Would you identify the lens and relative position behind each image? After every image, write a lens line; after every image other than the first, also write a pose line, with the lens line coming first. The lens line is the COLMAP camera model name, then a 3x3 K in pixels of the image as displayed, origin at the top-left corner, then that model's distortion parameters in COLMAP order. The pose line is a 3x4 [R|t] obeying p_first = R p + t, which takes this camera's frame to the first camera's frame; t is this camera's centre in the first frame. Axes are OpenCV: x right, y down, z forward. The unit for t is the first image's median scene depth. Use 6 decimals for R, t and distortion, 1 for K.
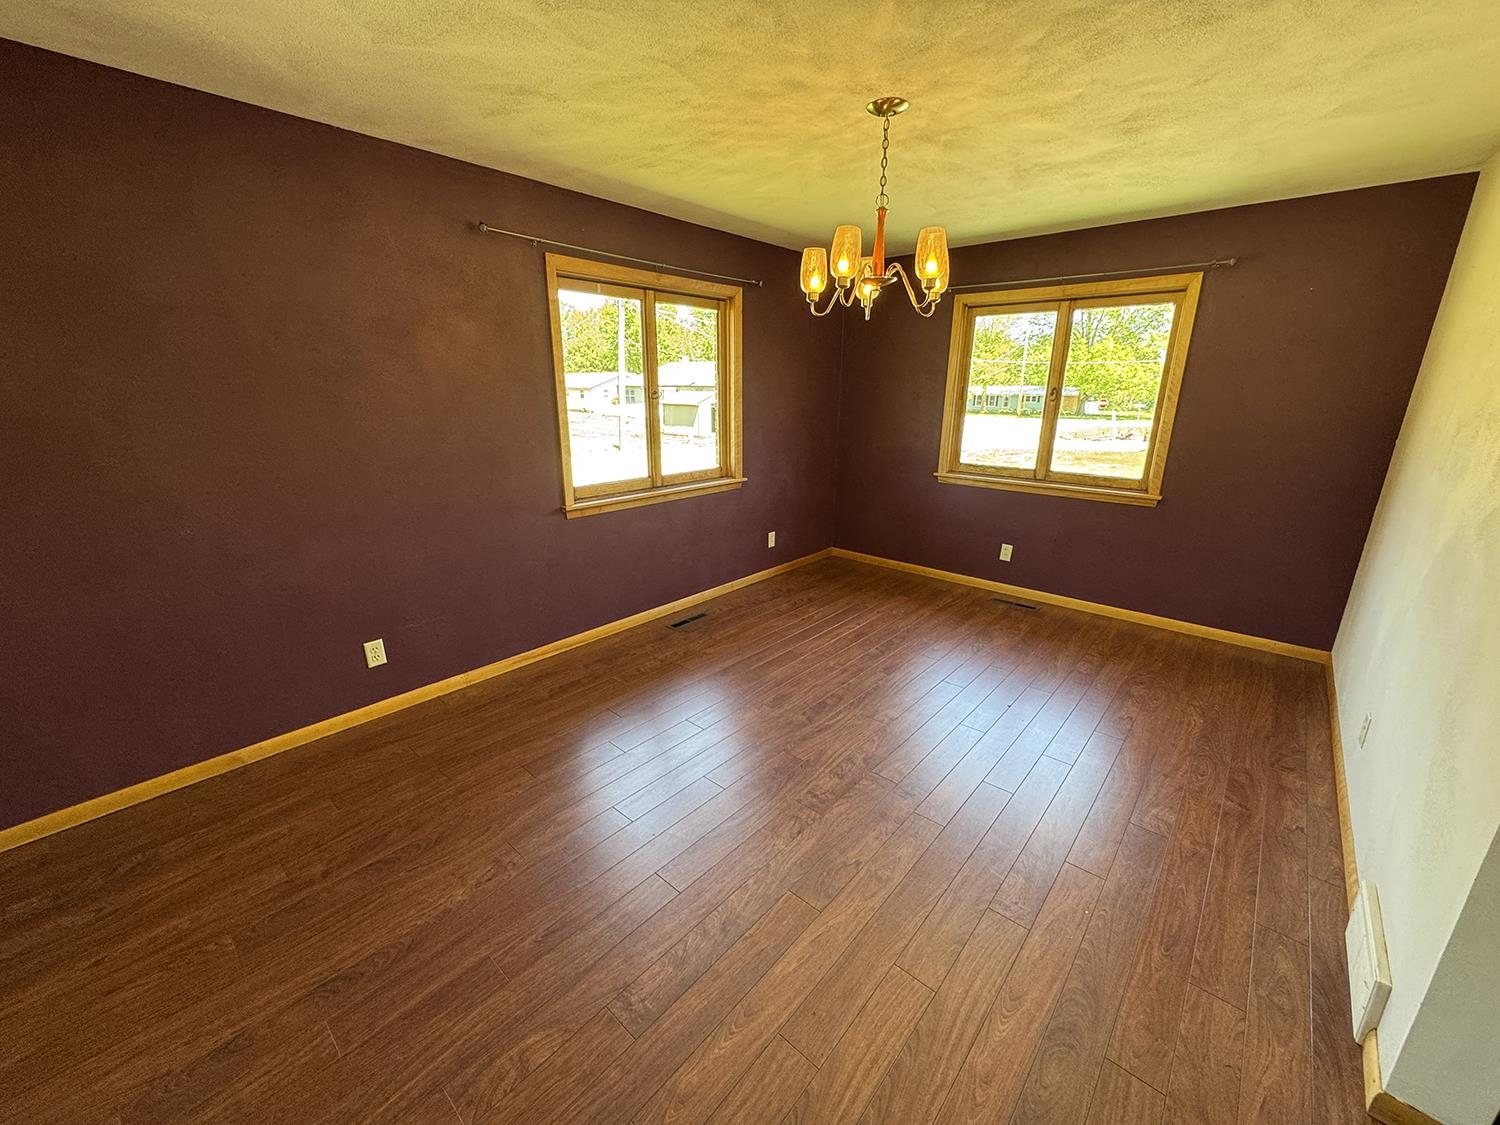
lens RADIAL K [[597.5, 0, 748.5], [0, 597.5, 561.5], [0, 0, 1]] dist [-0.002496, -0.000042]
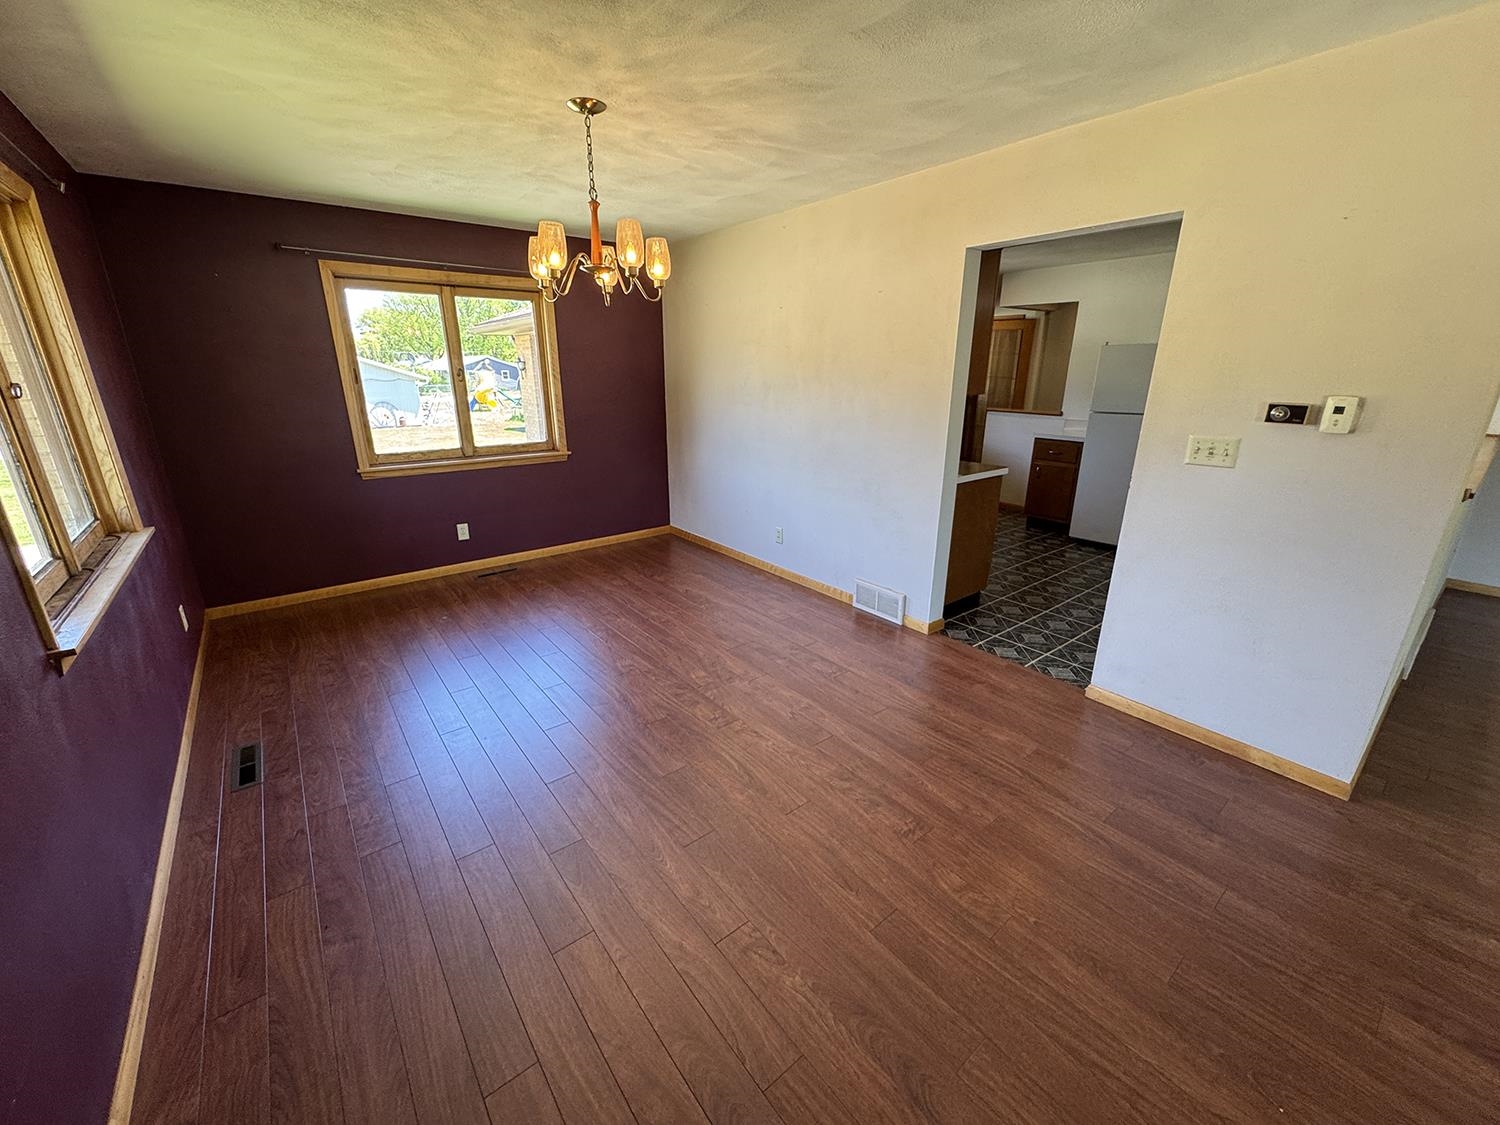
lens RADIAL K [[597.5, 0, 748.0], [0, 597.5, 560.7], [0, 0, 1]] dist [-0.002496, -0.000042]
pose [[0.174272, -0.307830, 0.935345, -0.522812], [0.281055, 0.925917, 0.252362, -0.103624], [-0.943736, 0.218903, 0.247879, 0.343250]]
